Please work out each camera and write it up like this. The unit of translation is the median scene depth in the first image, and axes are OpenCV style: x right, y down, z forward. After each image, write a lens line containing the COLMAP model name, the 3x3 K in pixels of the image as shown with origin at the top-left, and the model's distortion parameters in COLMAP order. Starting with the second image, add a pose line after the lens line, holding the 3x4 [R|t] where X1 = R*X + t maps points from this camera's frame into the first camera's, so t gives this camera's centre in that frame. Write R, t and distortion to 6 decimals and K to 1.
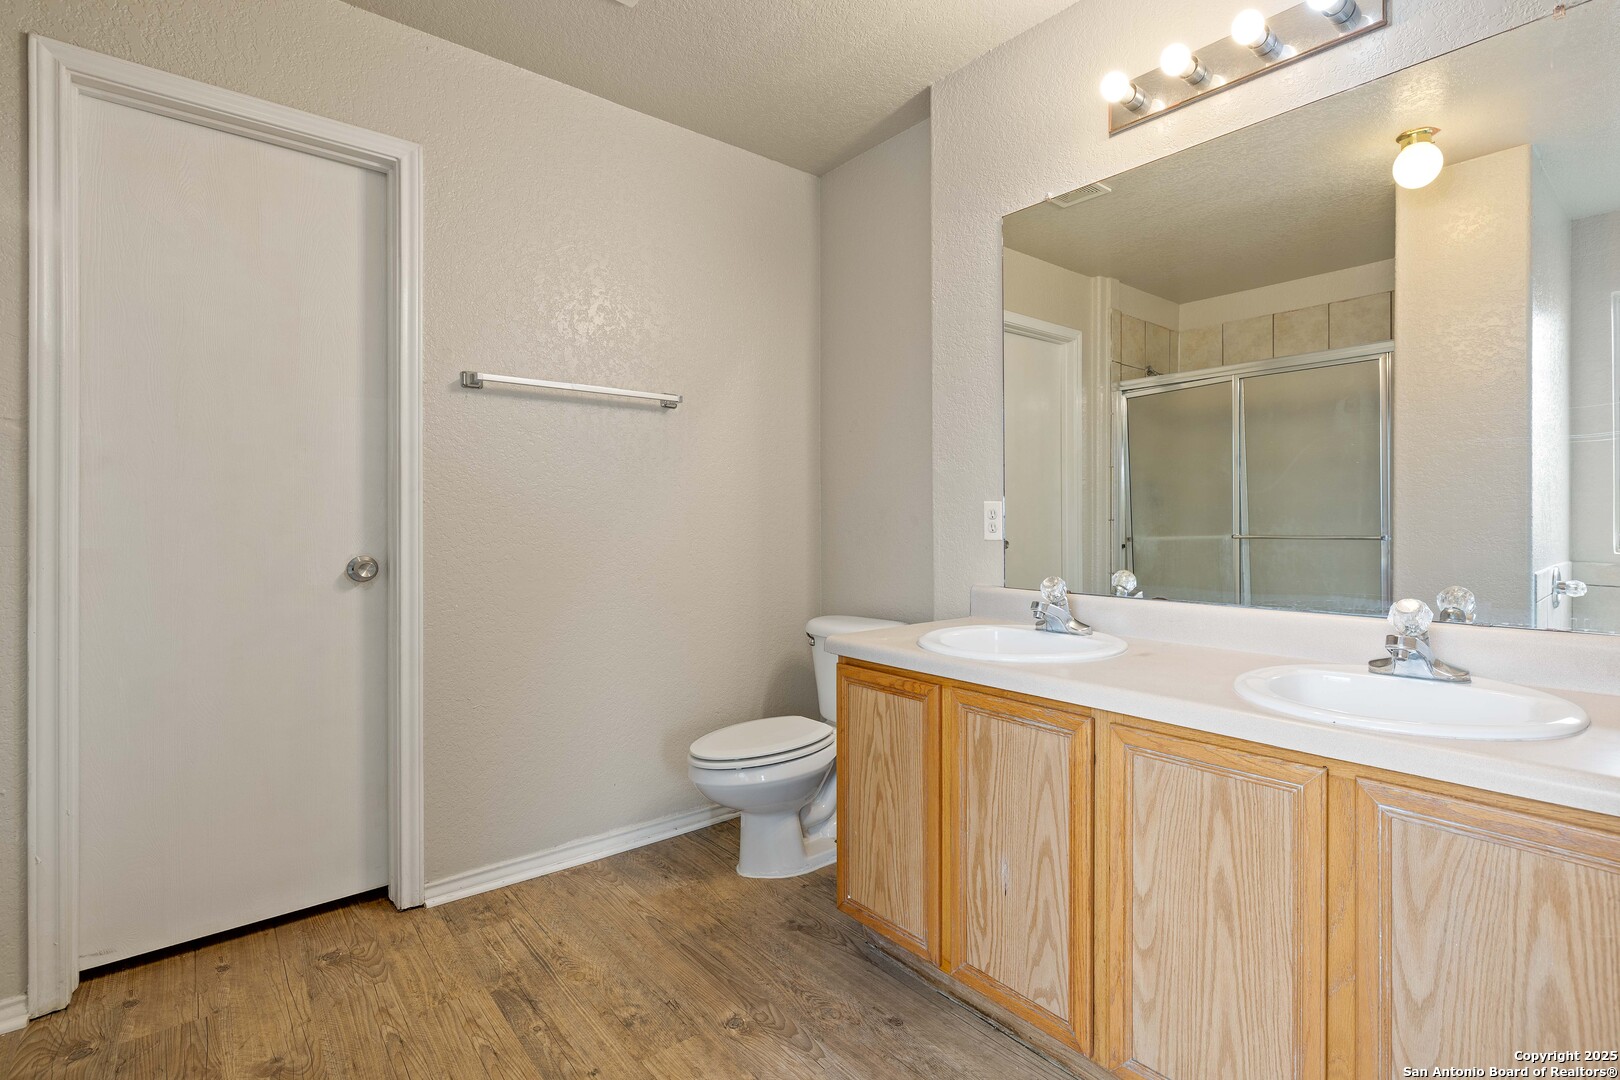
lens RADIAL K [[719.0, 0, 808.8], [0, 719.0, 515.2], [0, 0, 1]] dist [-0.006230, 0.000565]
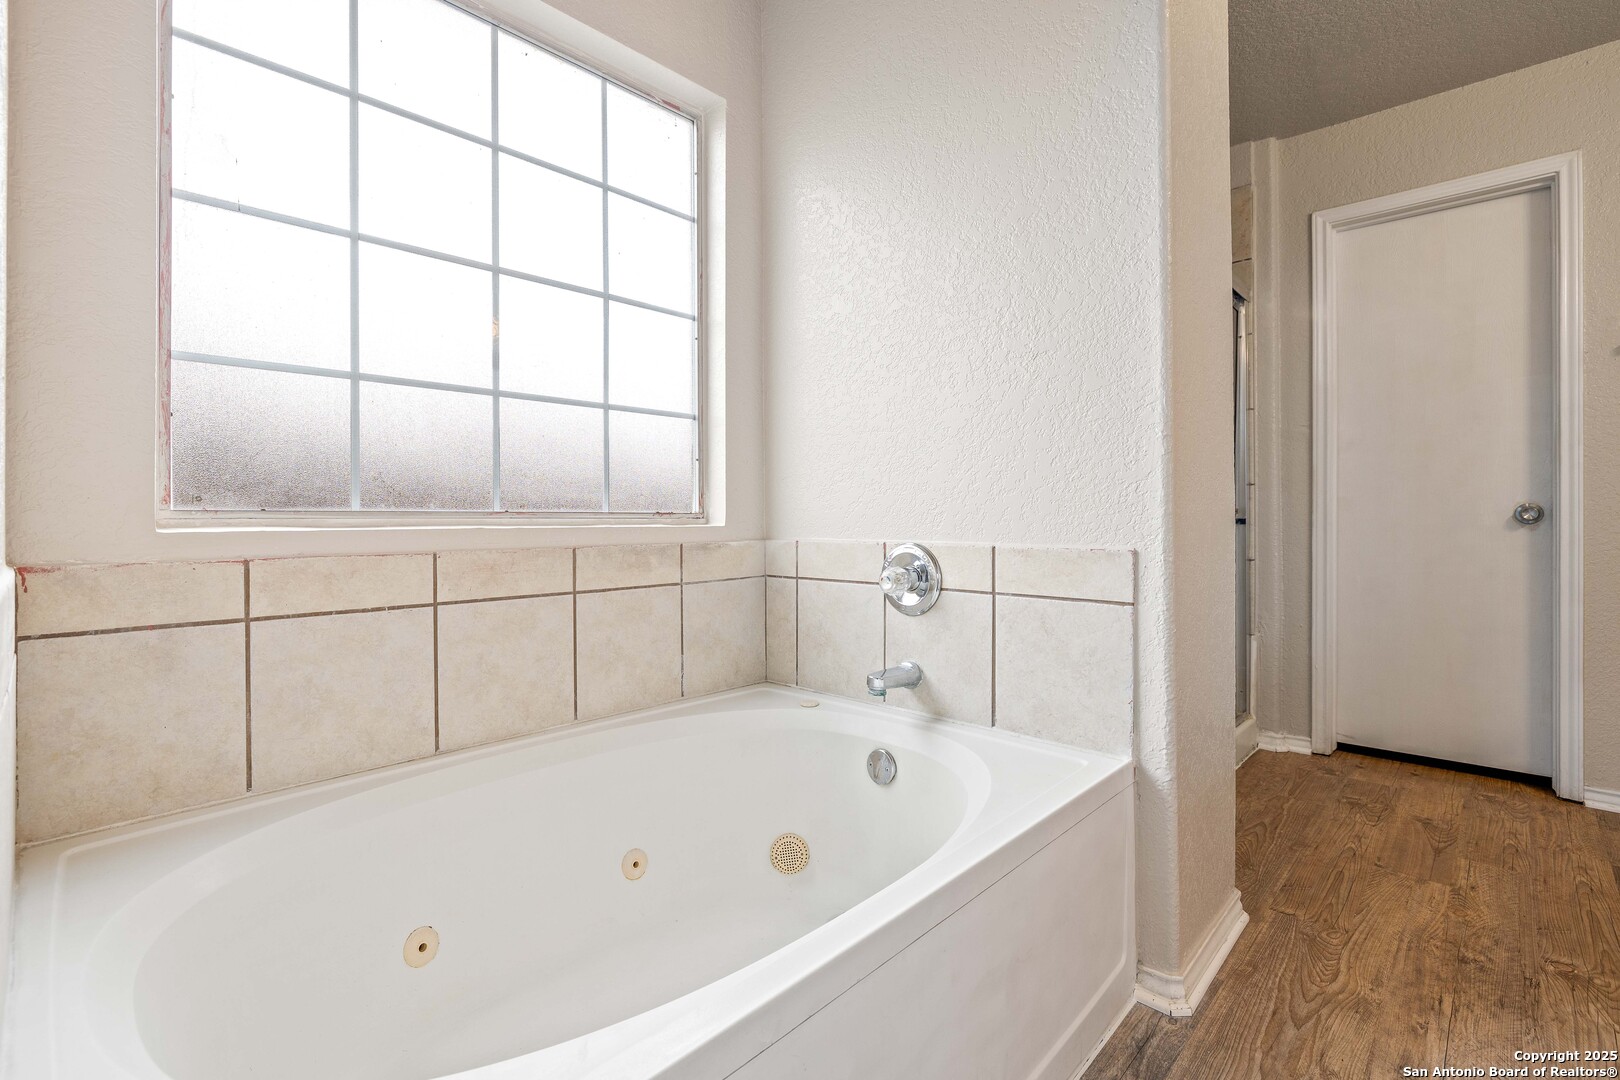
lens RADIAL K [[747.4, 0, 819.2], [0, 747.4, 519.7], [0, 0, 1]] dist [-0.004160, 0.000968]
pose [[0.093320, 0.006547, -0.995615, 0.639073], [0.003472, 0.999970, 0.006901, 0.084238], [0.995630, -0.004101, 0.093294, -0.403022]]
